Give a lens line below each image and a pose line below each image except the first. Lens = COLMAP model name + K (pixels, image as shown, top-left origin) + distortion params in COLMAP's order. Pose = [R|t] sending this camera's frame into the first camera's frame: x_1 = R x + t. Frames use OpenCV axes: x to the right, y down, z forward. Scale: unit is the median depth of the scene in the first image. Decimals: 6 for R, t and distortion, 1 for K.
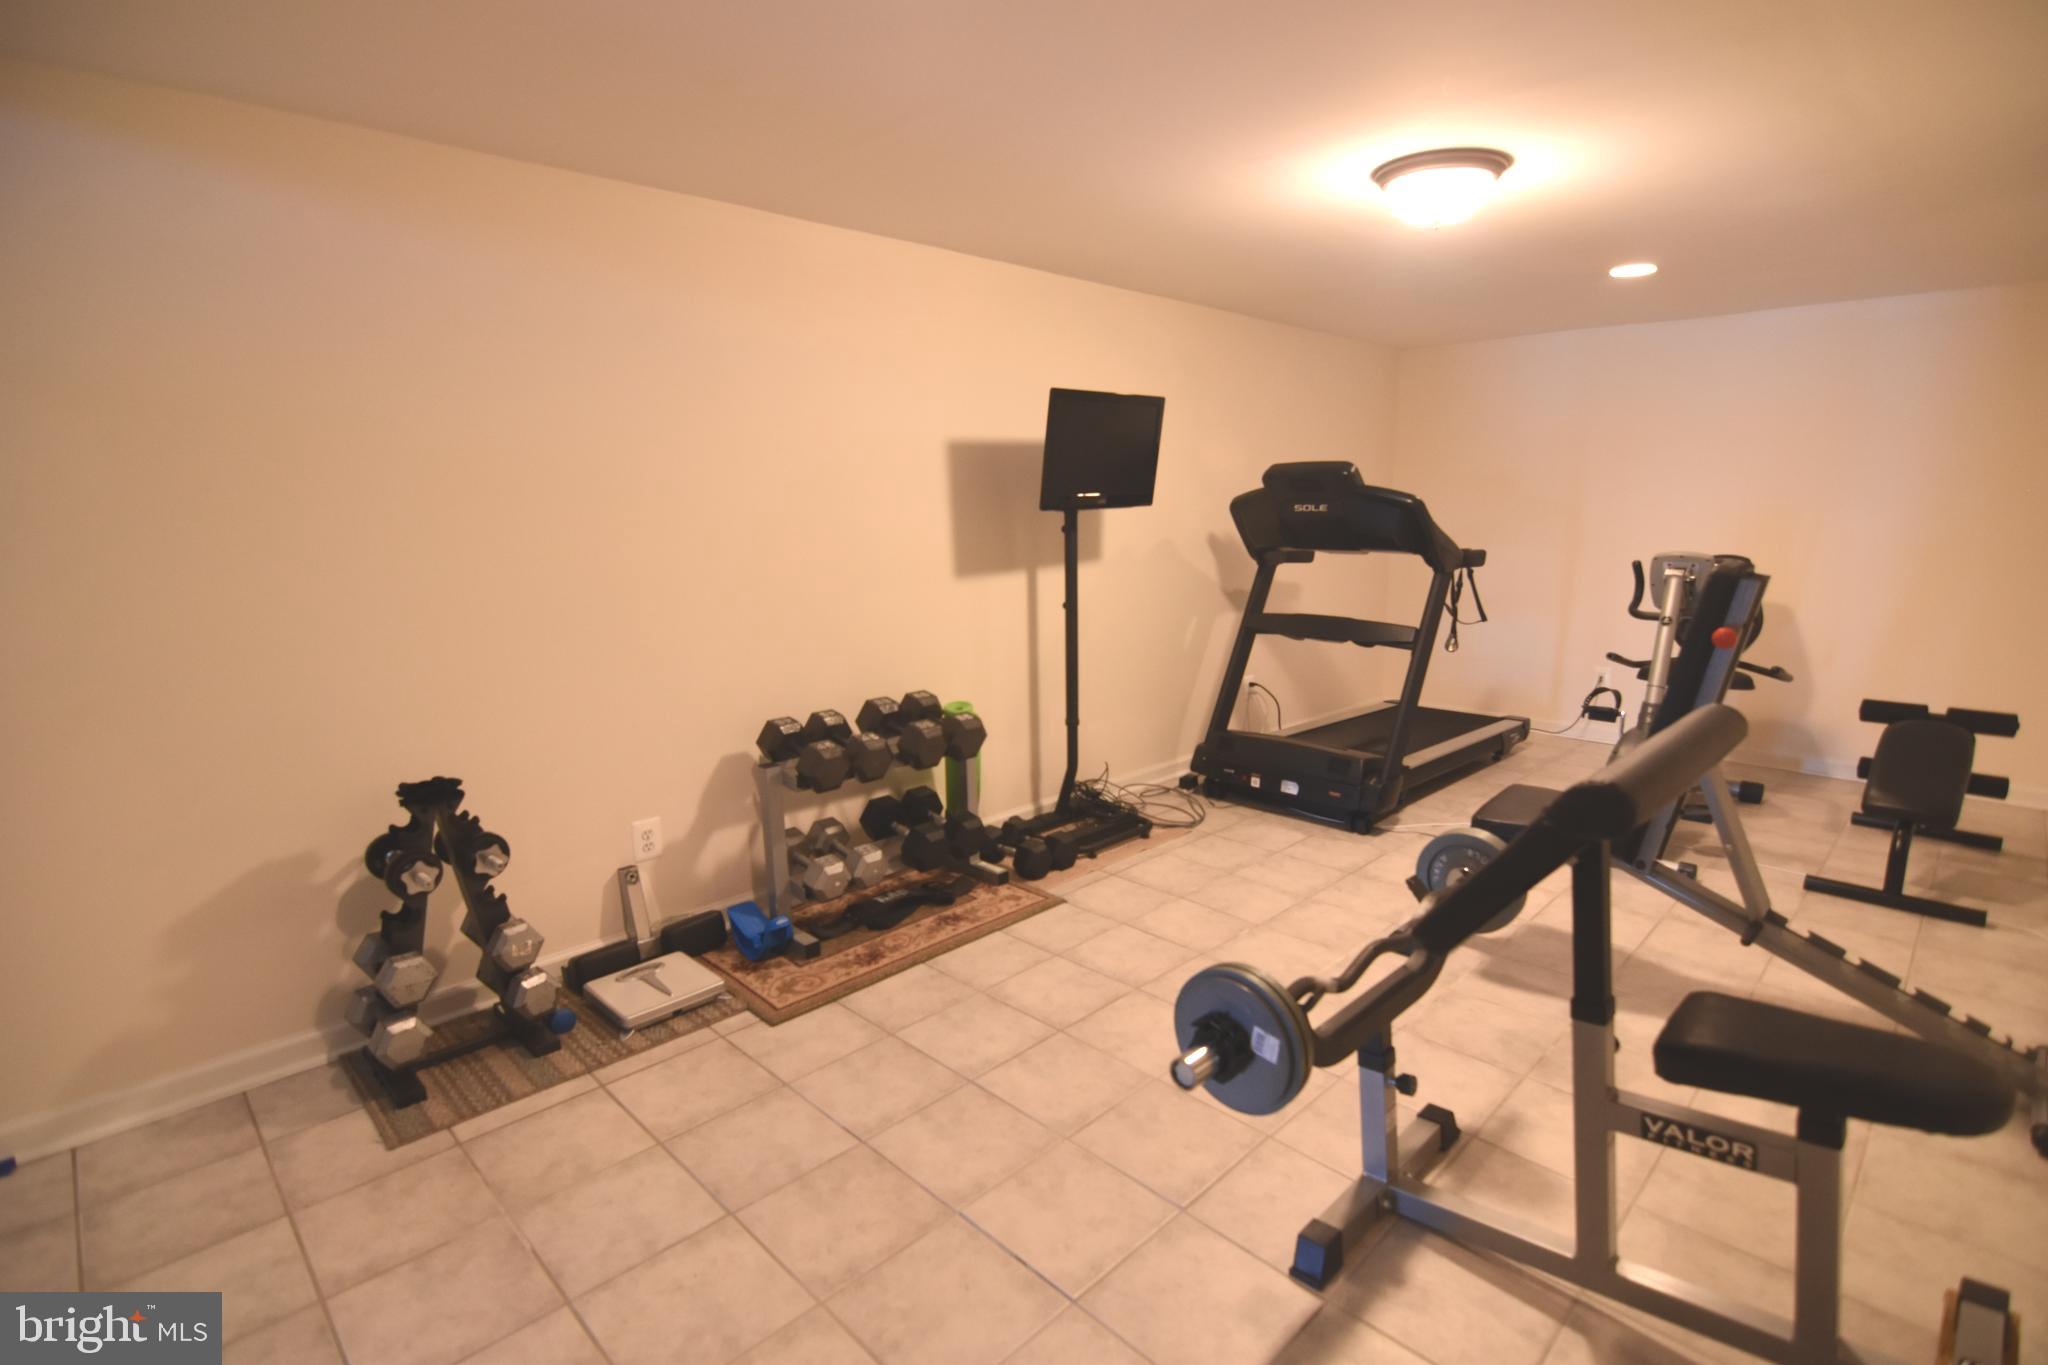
lens RADIAL K [[990.4, 0, 1030.6], [0, 990.4, 682.8], [0, 0, 1]] dist [-0.004367, -0.012499]
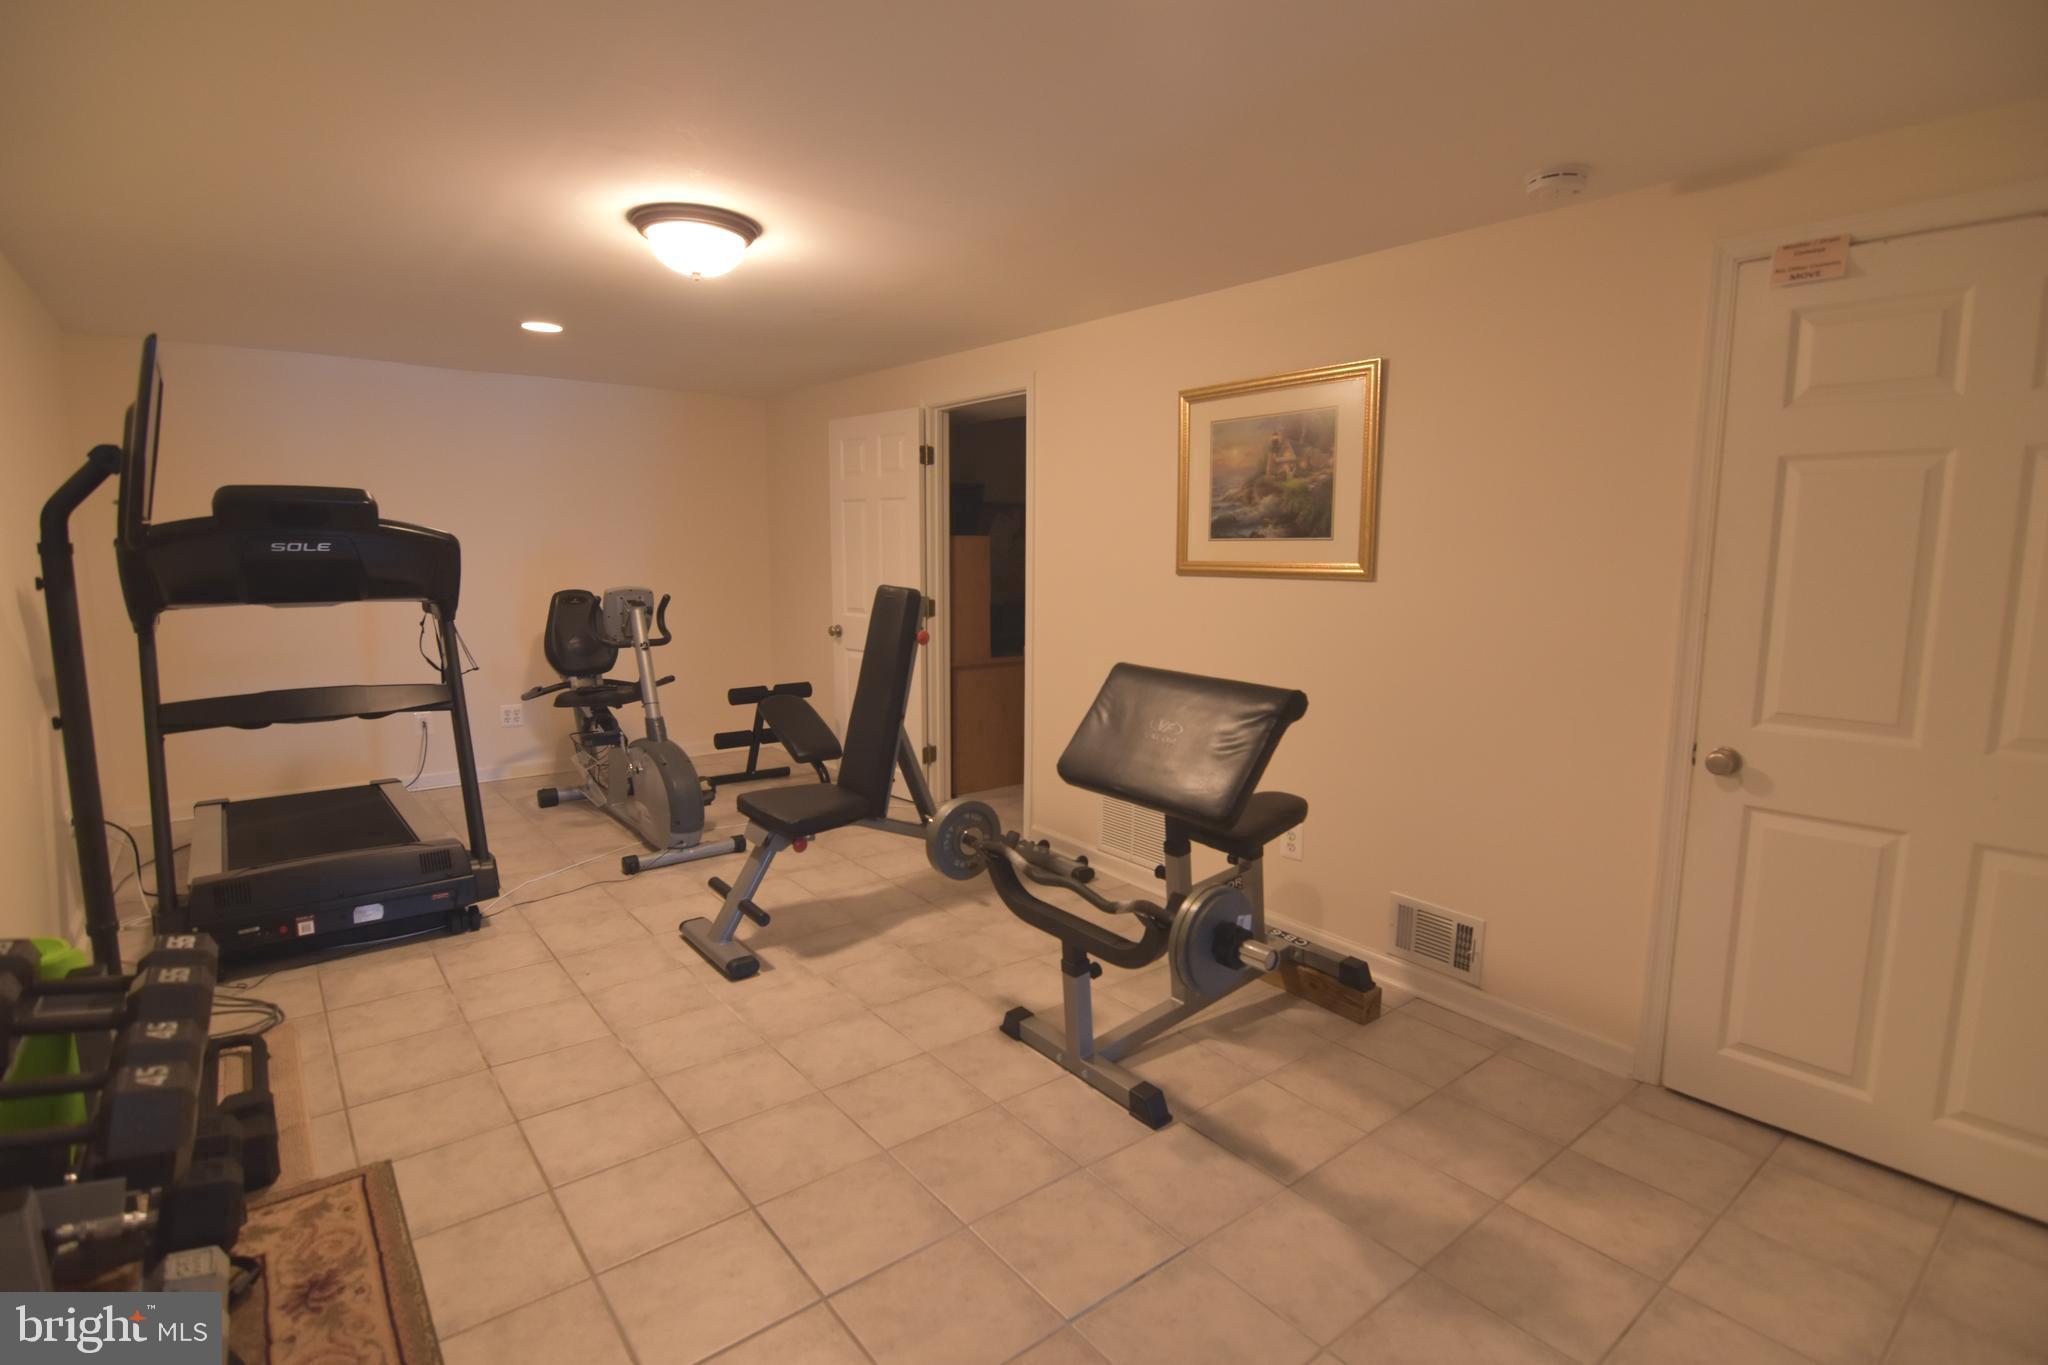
lens RADIAL K [[990.4, 0, 1030.6], [0, 990.4, 682.8], [0, 0, 1]] dist [-0.004367, -0.012499]
pose [[0.114692, -0.128247, 0.985088, -0.659059], [0.176002, 0.978567, 0.106907, -0.095806], [-0.977686, 0.161116, 0.134805, 0.615898]]
